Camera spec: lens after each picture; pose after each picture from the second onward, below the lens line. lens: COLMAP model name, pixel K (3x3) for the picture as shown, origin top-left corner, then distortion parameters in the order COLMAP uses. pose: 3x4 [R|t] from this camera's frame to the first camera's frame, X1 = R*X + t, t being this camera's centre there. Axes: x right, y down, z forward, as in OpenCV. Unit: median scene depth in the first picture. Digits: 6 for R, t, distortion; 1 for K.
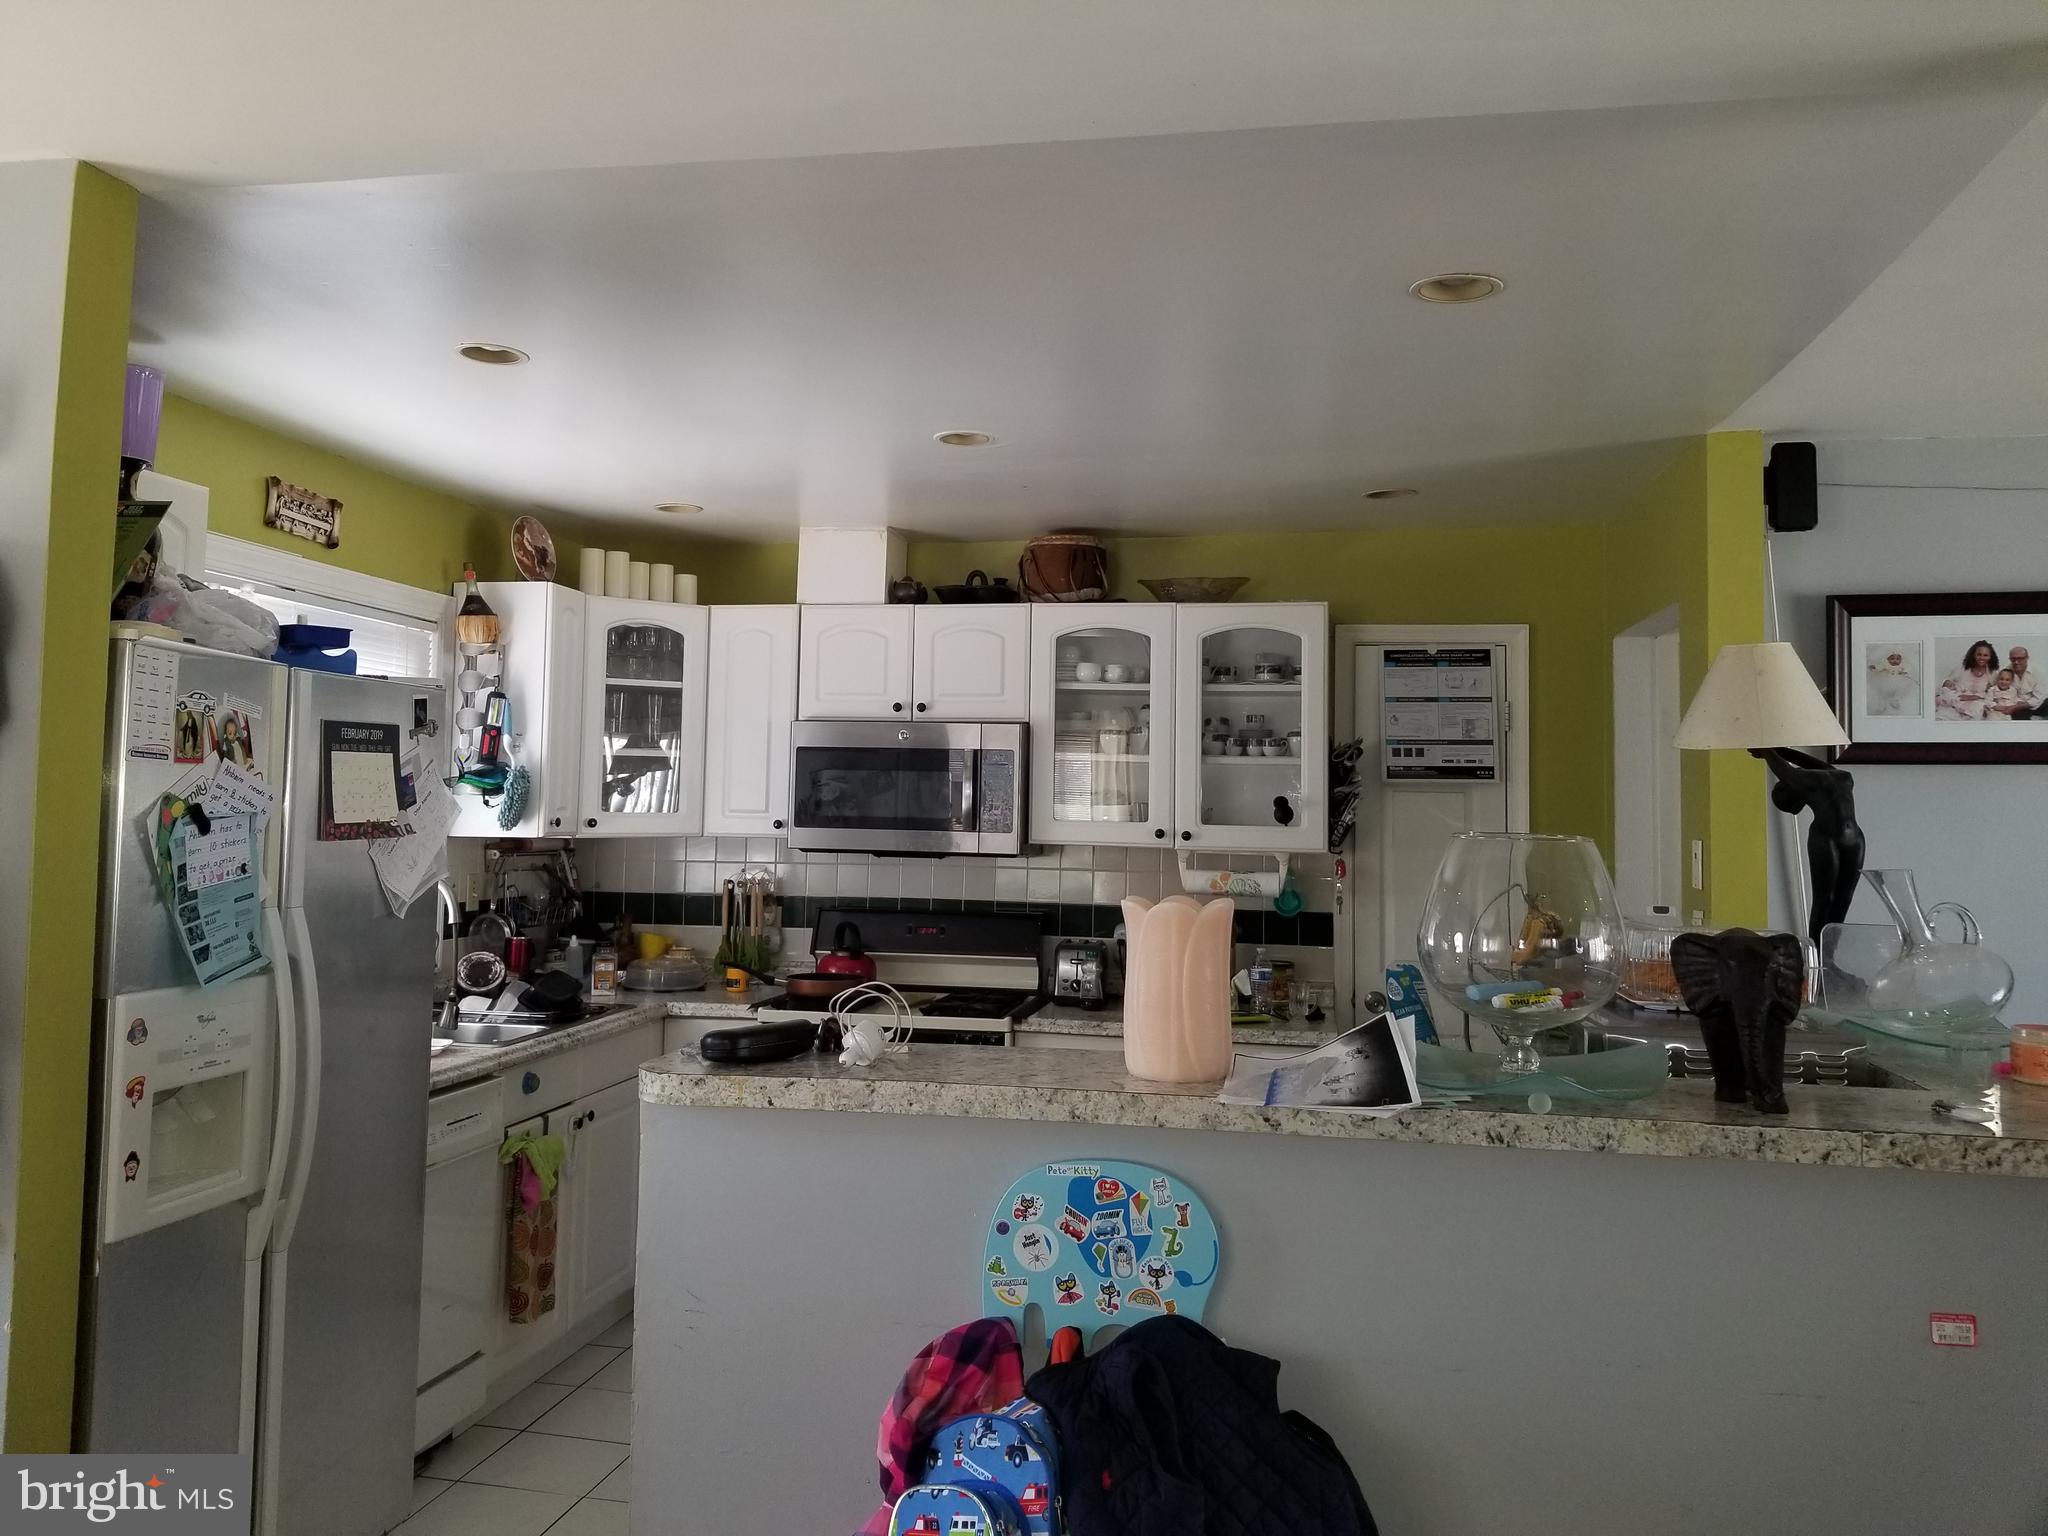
lens RADIAL K [[1566.4, 0, 1015.0], [0, 1566.4, 706.1], [0, 0, 1]] dist [0.101244, -0.189005]
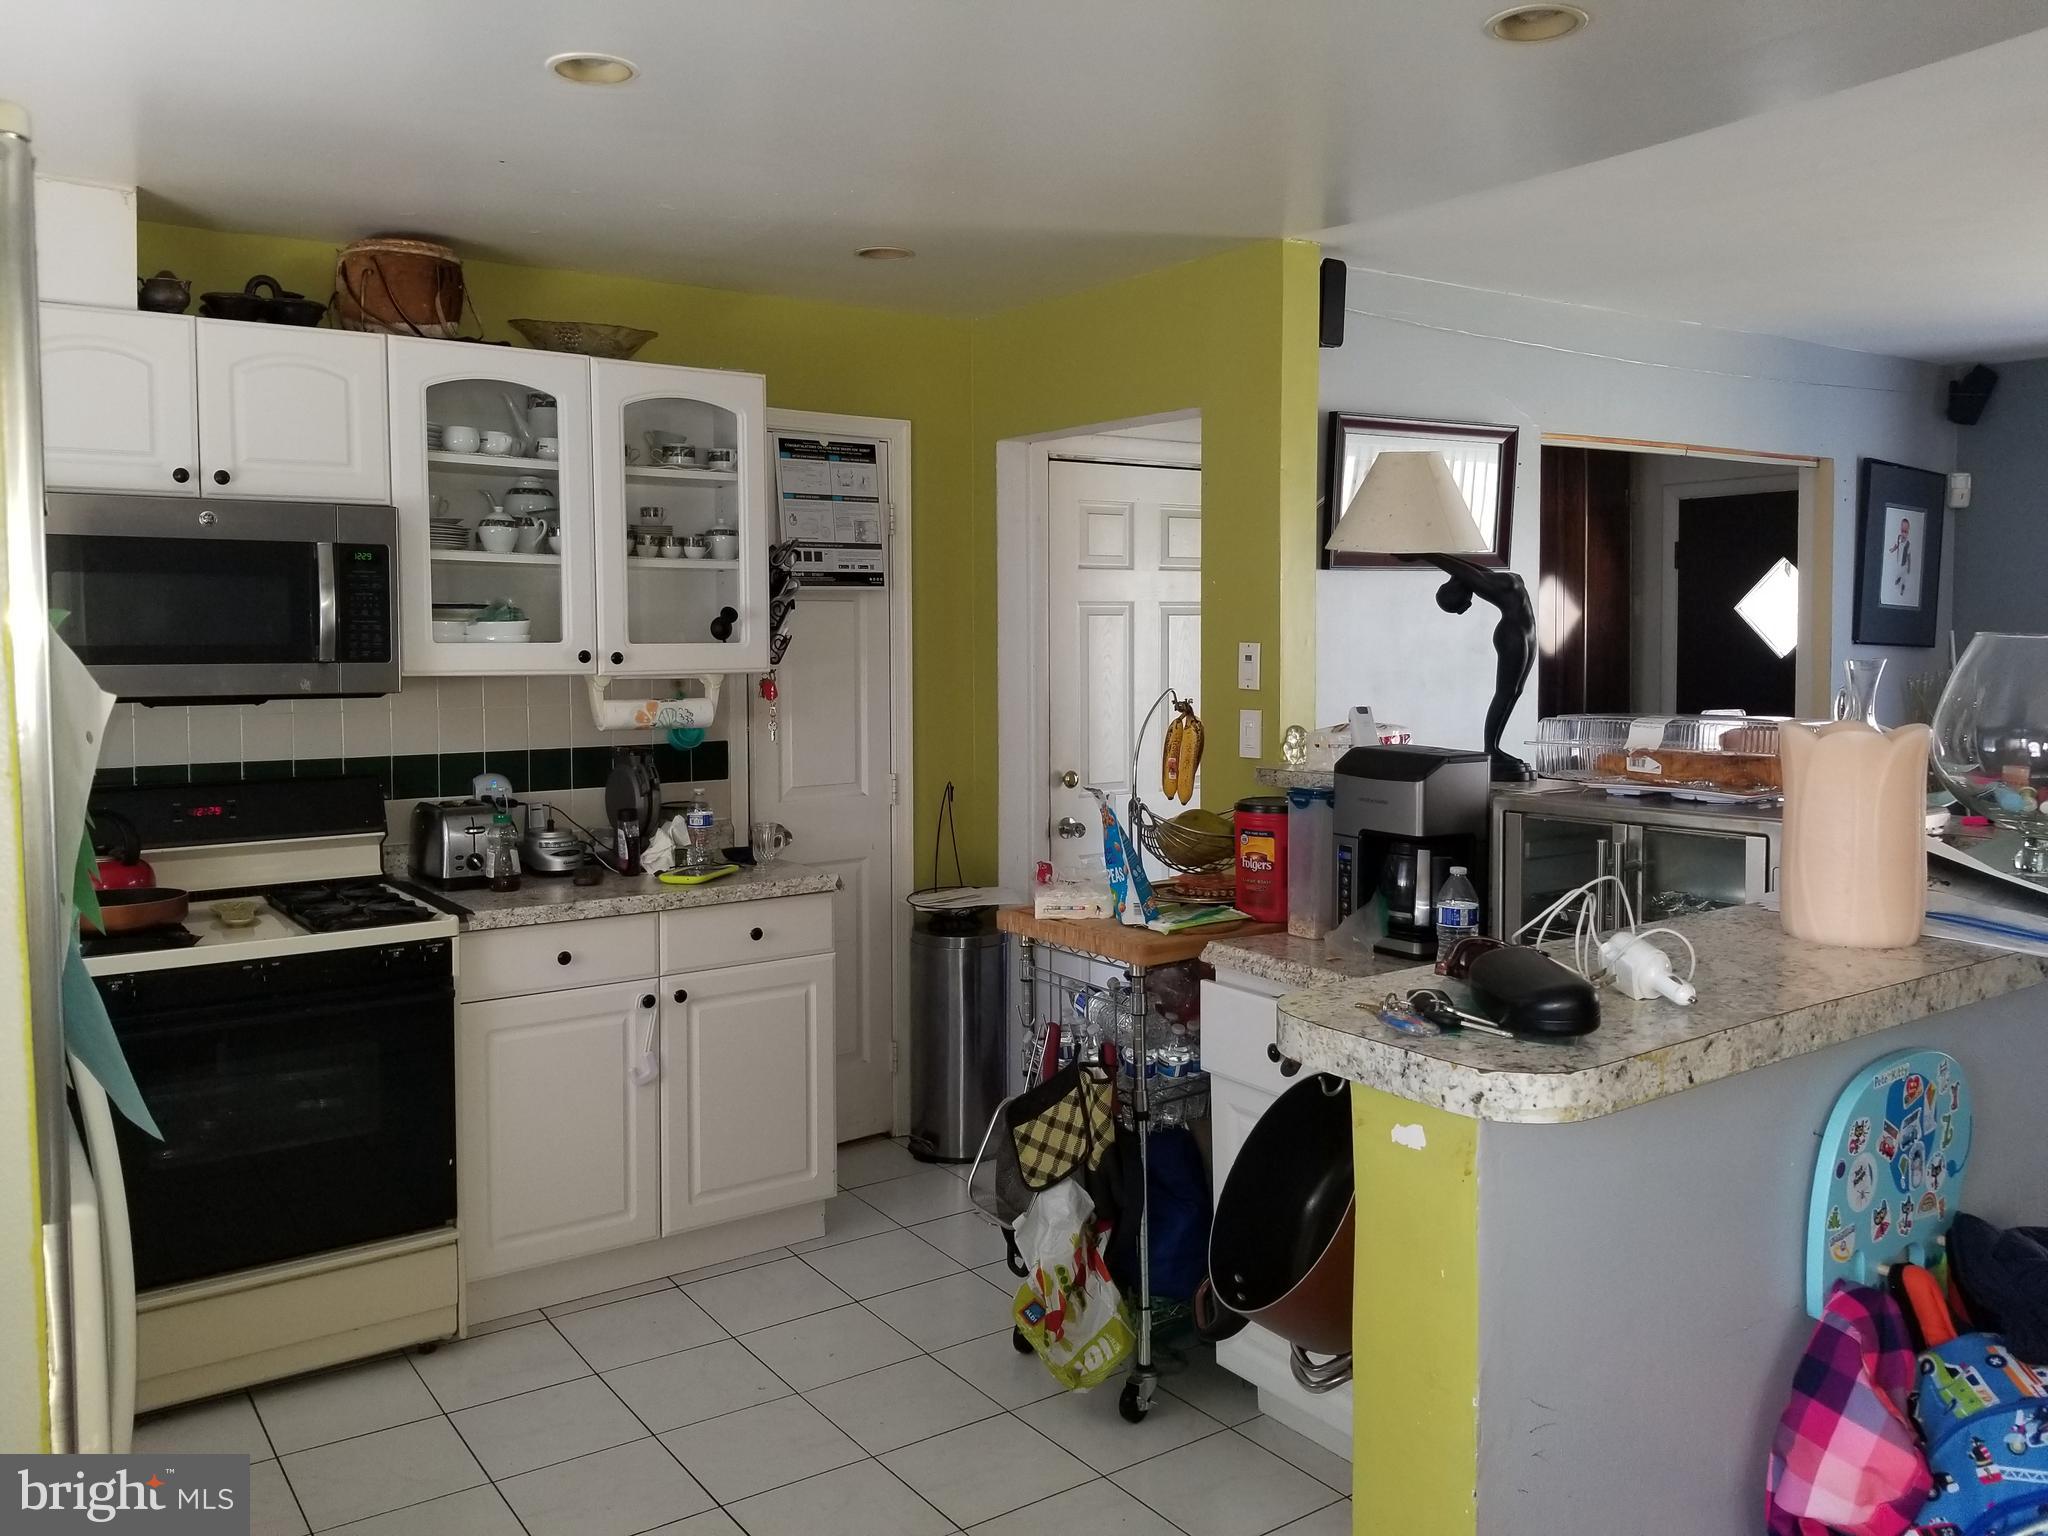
lens RADIAL K [[1566.4, 0, 1015.0], [0, 1566.4, 706.1], [0, 0, 1]] dist [0.101244, -0.189005]
pose [[0.703387, -0.054841, 0.708688, -0.307457], [-0.029704, 0.993880, 0.106392, 0.015917], [-0.710186, -0.095886, 0.697454, 0.294431]]
